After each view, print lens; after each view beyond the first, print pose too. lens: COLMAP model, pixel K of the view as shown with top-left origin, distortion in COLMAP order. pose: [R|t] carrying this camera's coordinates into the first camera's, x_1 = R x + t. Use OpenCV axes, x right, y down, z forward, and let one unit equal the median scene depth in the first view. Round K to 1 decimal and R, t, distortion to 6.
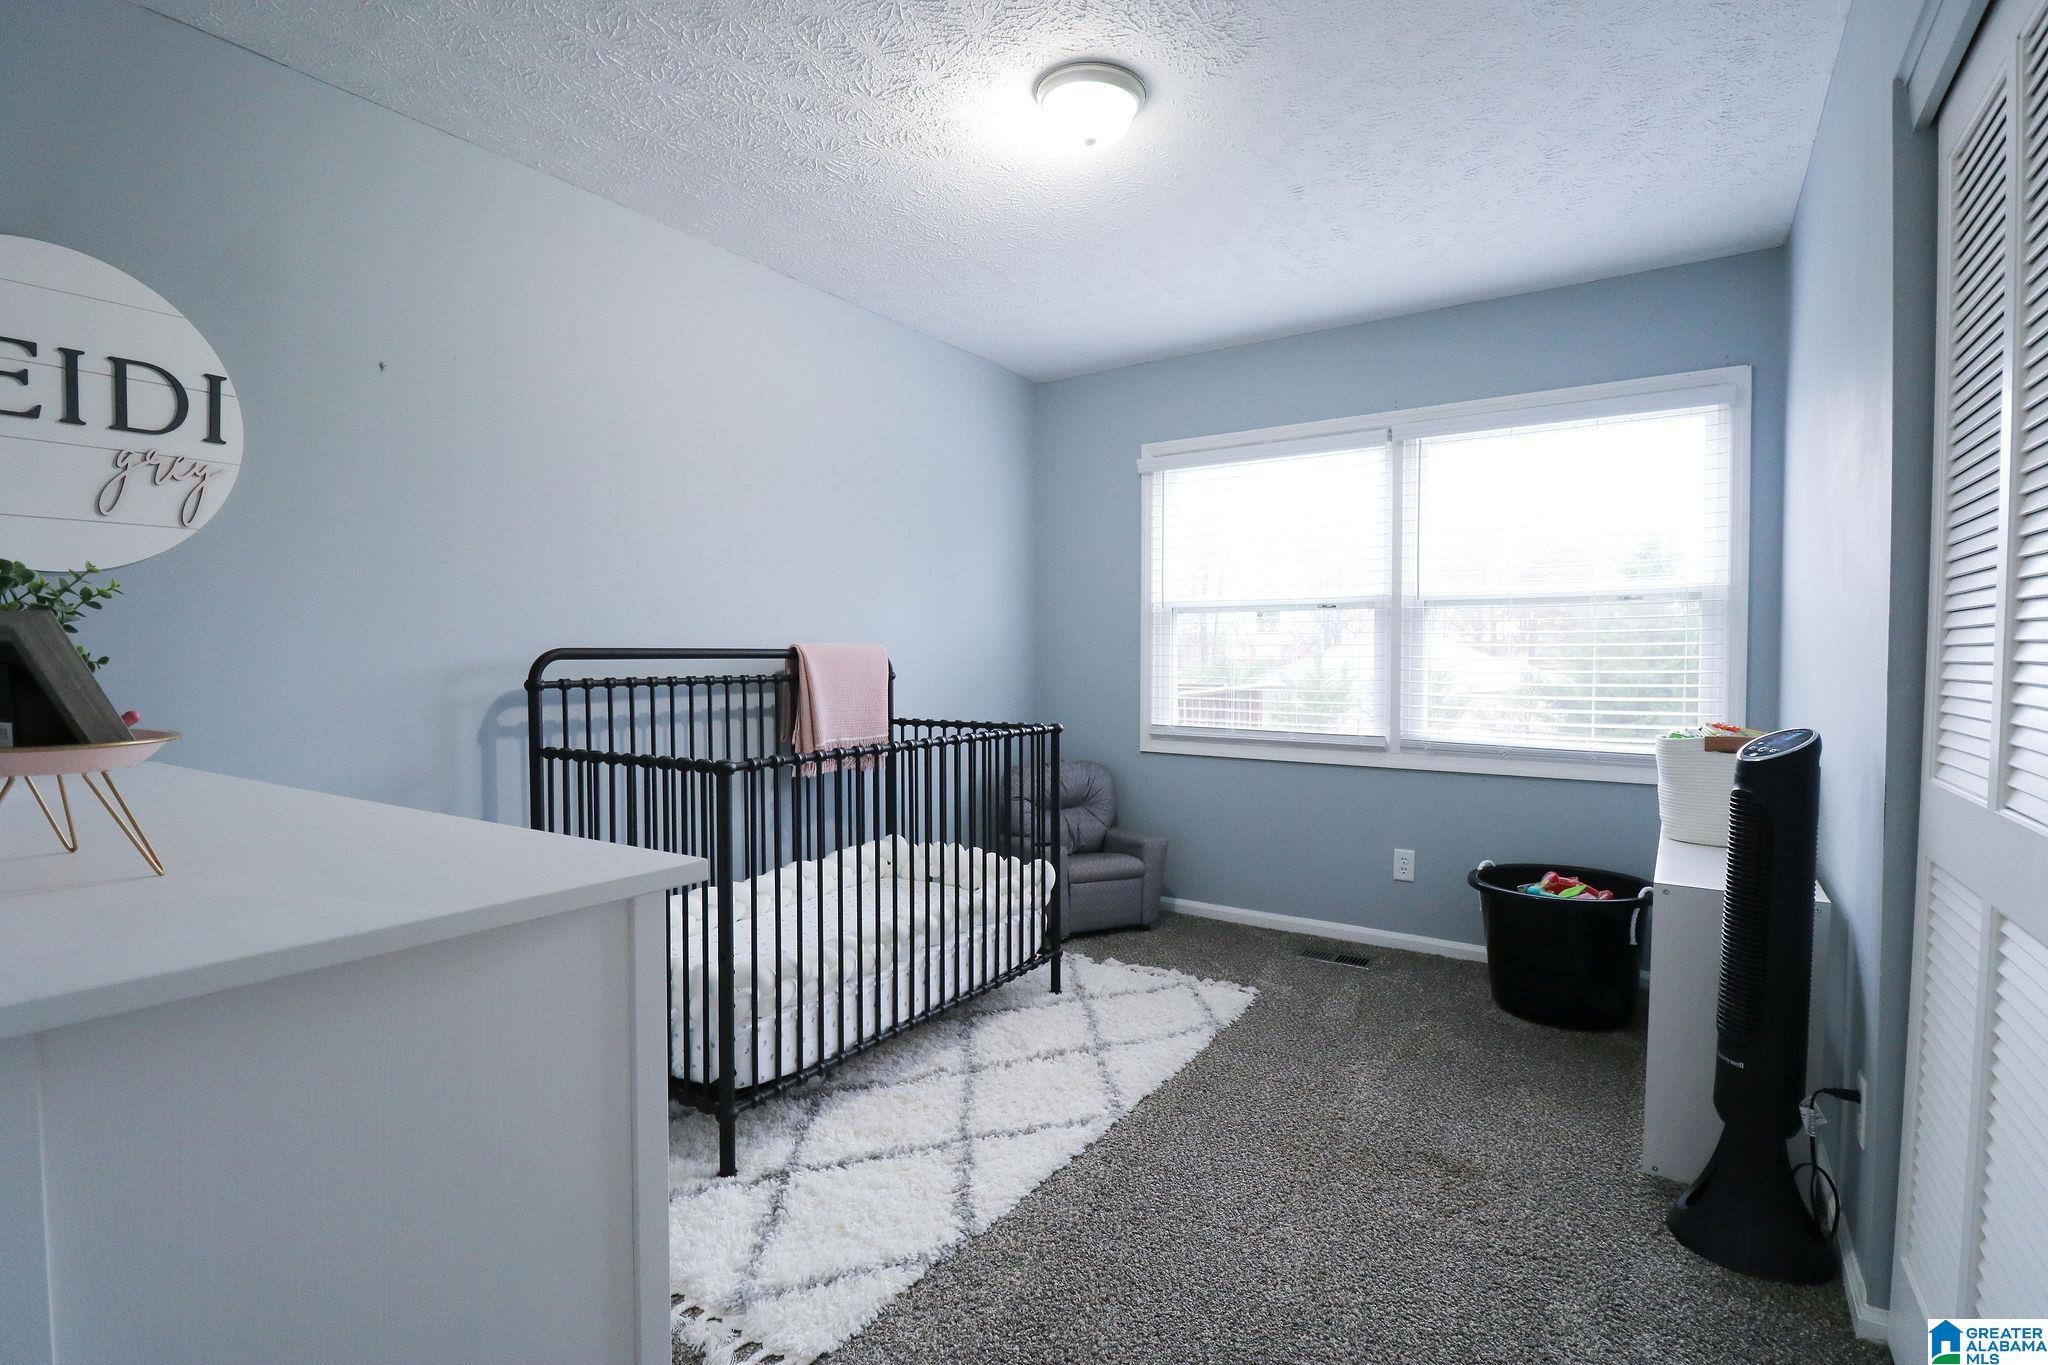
lens RADIAL K [[955.7, 0, 1018.6], [0, 955.7, 686.9], [0, 0, 1]] dist [-0.002803, -0.010693]
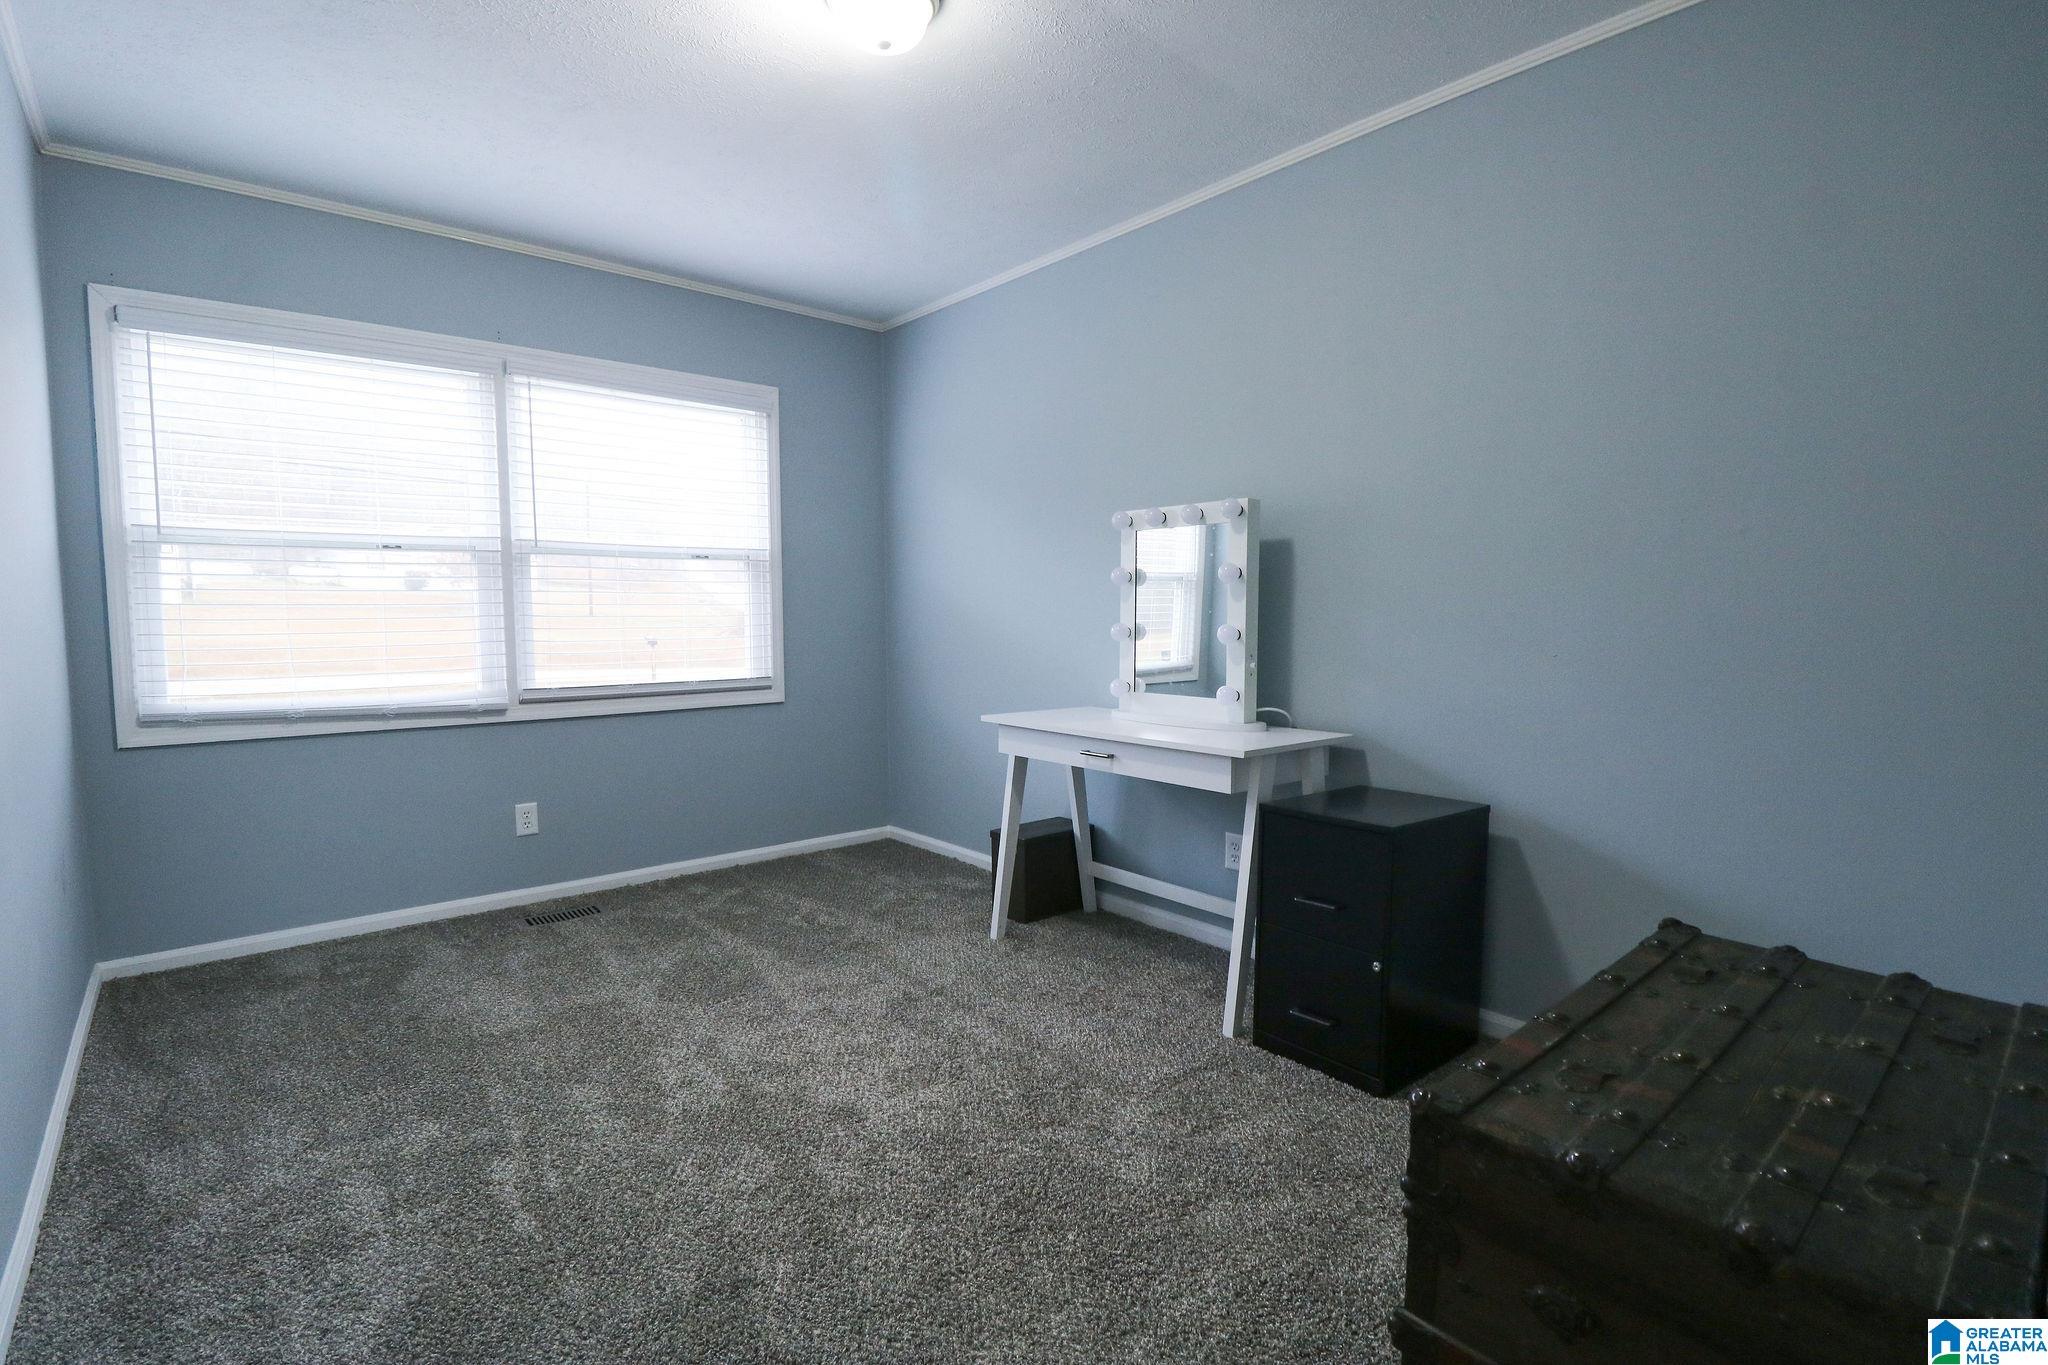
lens RADIAL K [[955.7, 0, 1021.4], [0, 955.7, 675.7], [0, 0, 1]] dist [-0.002803, -0.010693]
pose [[0.272078, -0.075097, 0.959340, -0.483388], [0.028129, 0.997145, 0.070078, -0.016903], [-0.961864, 0.007918, 0.273414, 0.312477]]
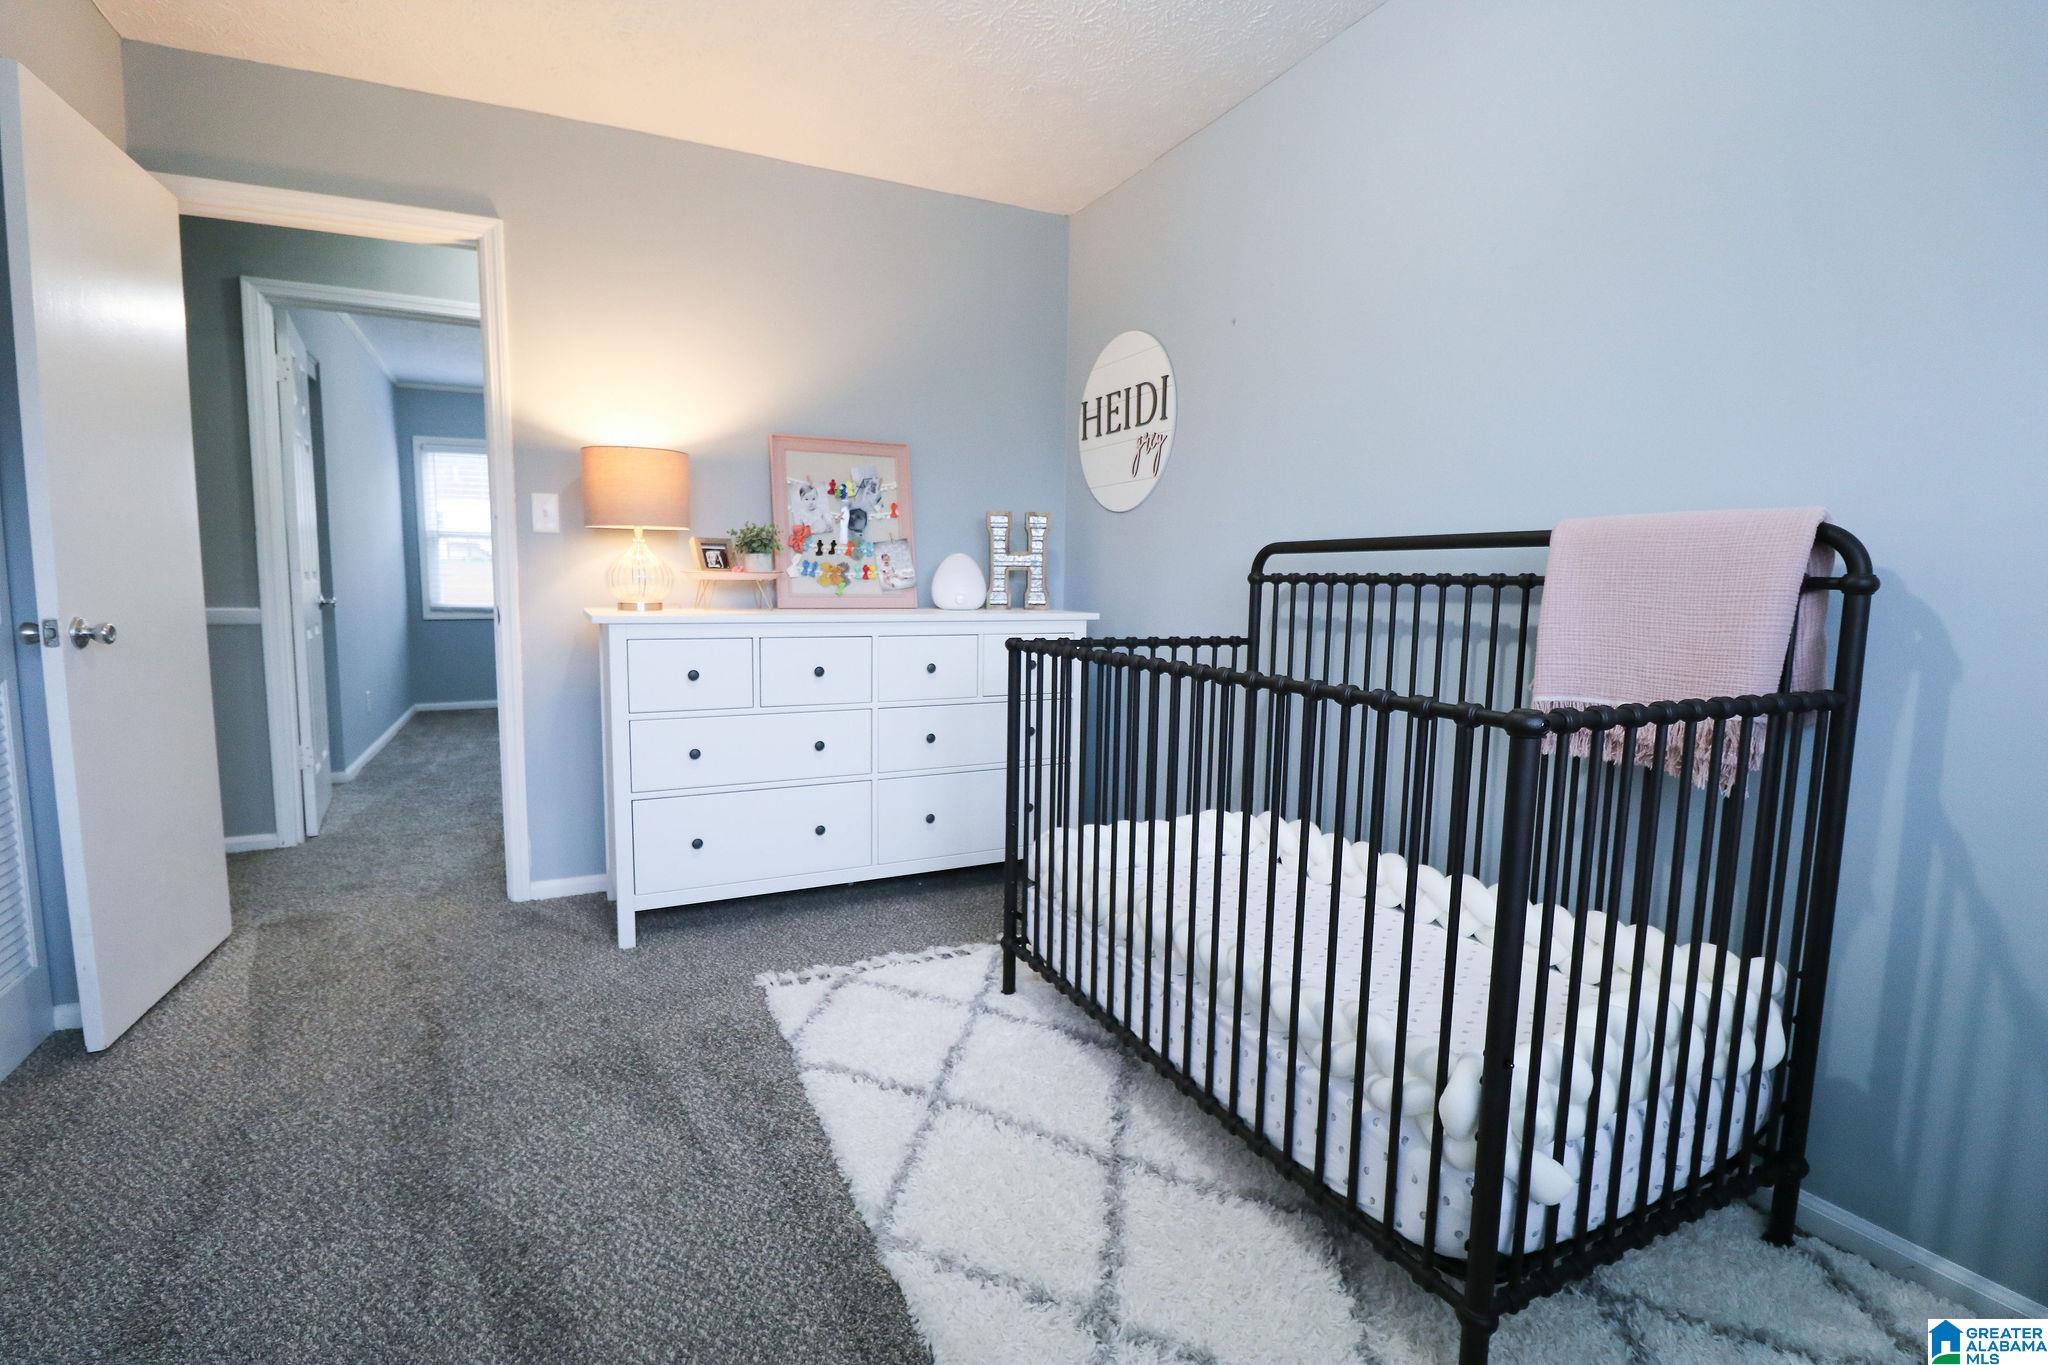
lens RADIAL K [[955.7, 0, 1014.2], [0, 955.7, 688.7], [0, 0, 1]] dist [-0.002803, -0.010693]
pose [[-0.502691, 0.094658, -0.859268, 0.464745], [-0.037379, 0.990677, 0.131002, -0.007701], [0.863657, 0.097972, -0.494467, 1.090813]]
